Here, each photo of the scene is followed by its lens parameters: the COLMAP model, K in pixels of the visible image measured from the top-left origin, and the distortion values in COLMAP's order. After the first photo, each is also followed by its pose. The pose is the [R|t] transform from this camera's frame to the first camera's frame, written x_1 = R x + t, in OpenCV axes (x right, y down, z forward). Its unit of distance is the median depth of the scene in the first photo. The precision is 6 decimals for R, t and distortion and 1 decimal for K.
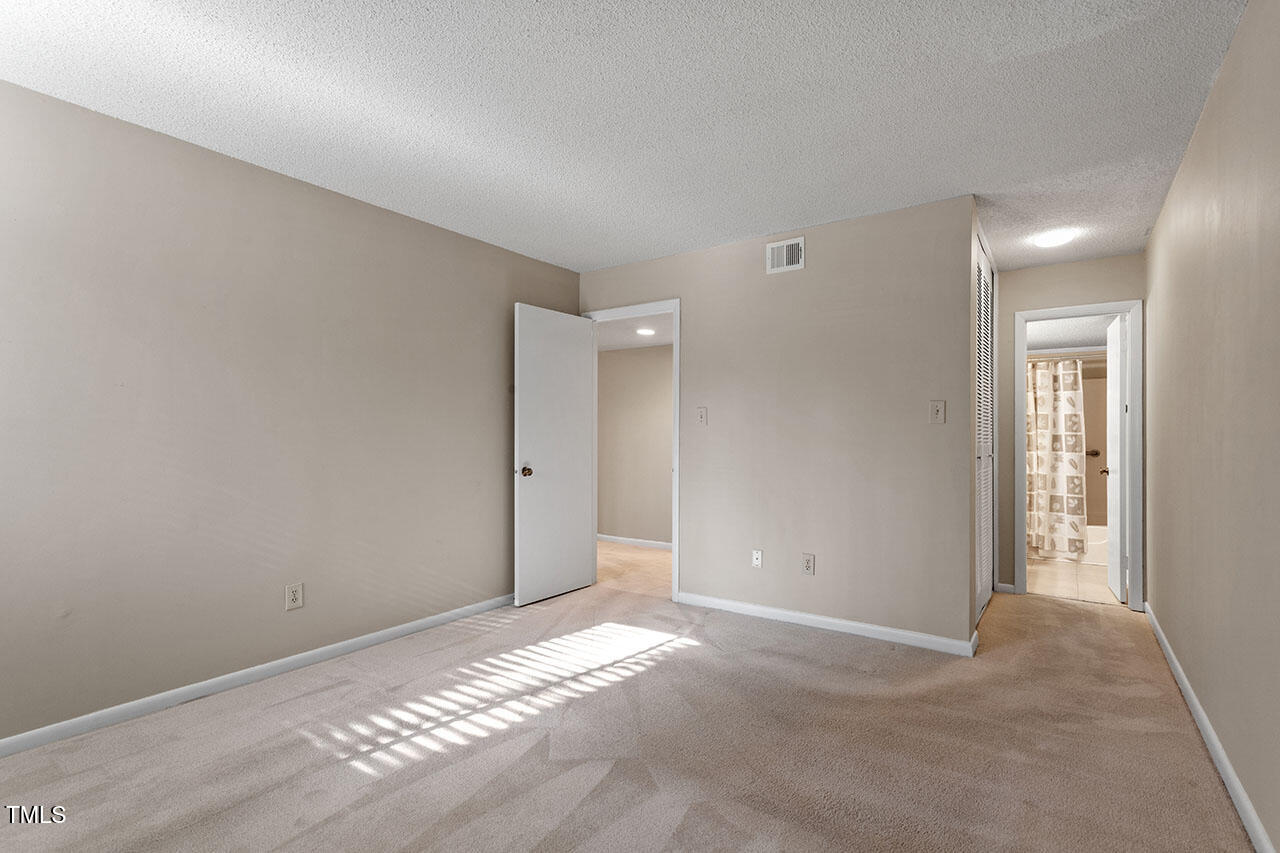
lens RADIAL K [[608.2, 0, 634.0], [0, 608.2, 432.7], [0, 0, 1]] dist [0.002901, 0.000346]
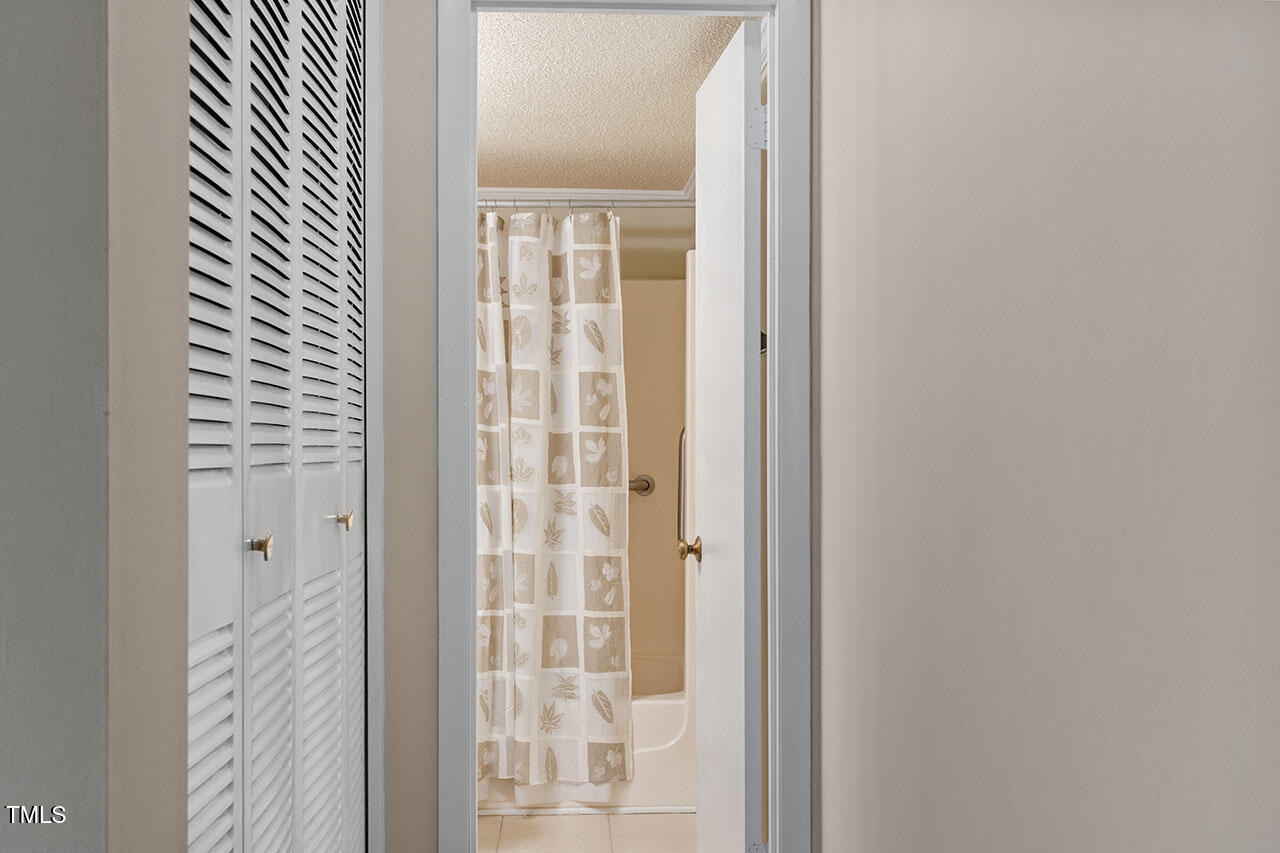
lens RADIAL K [[1542.4, 0, 641.2], [0, 1542.4, 437.5], [0, 0, 1]] dist [0.020069, 0.000000]
pose [[0.783007, -0.003800, 0.622002, 0.206243], [-0.000059, 0.999981, 0.006184, 0.000218], [-0.622013, -0.004878, 0.782992, 0.314965]]
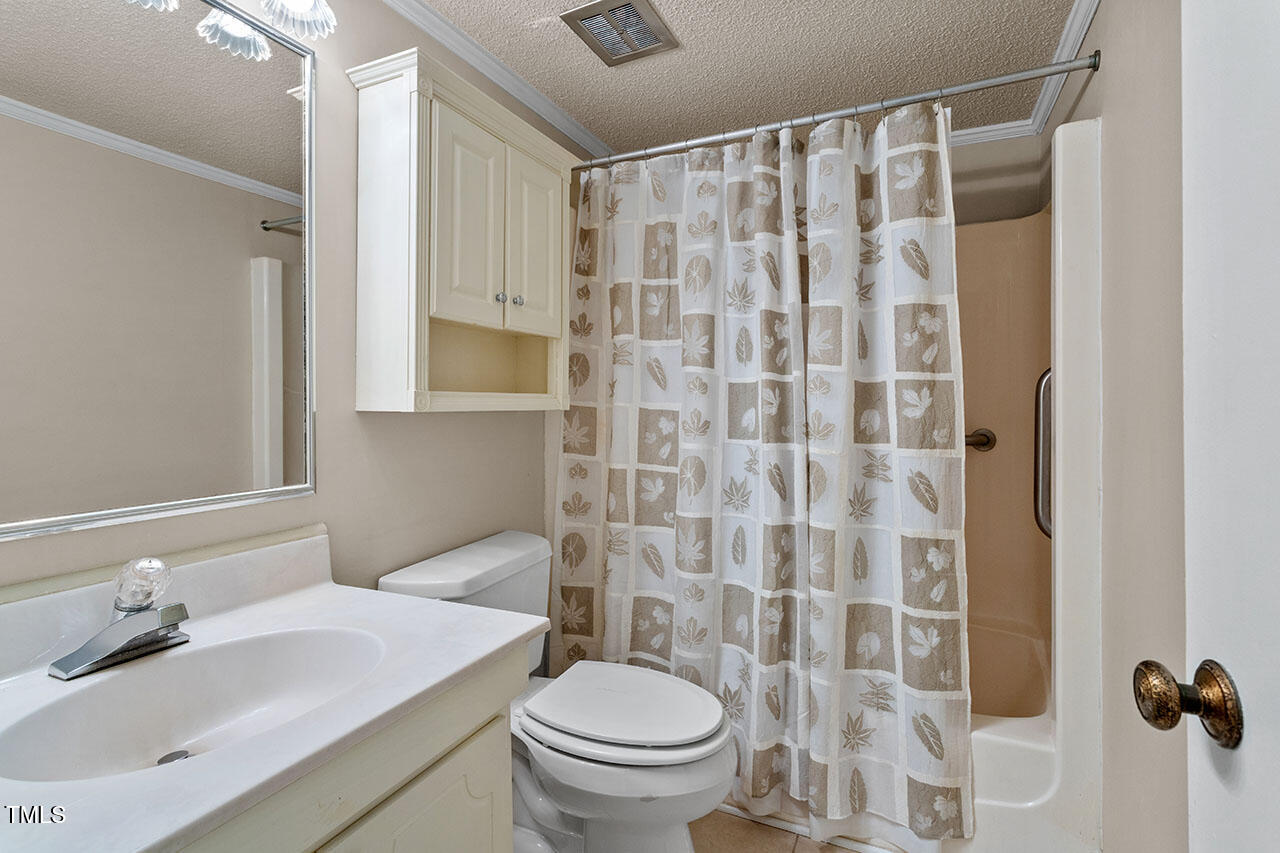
lens RADIAL K [[608.2, 0, 635.2], [0, 608.2, 403.1], [0, 0, 1]] dist [0.002901, 0.000346]
pose [[0.985519, -0.010021, 0.169266, 0.548250], [0.008733, 0.999927, 0.008351, 0.009490], [-0.169337, -0.006752, 0.985535, 0.754286]]
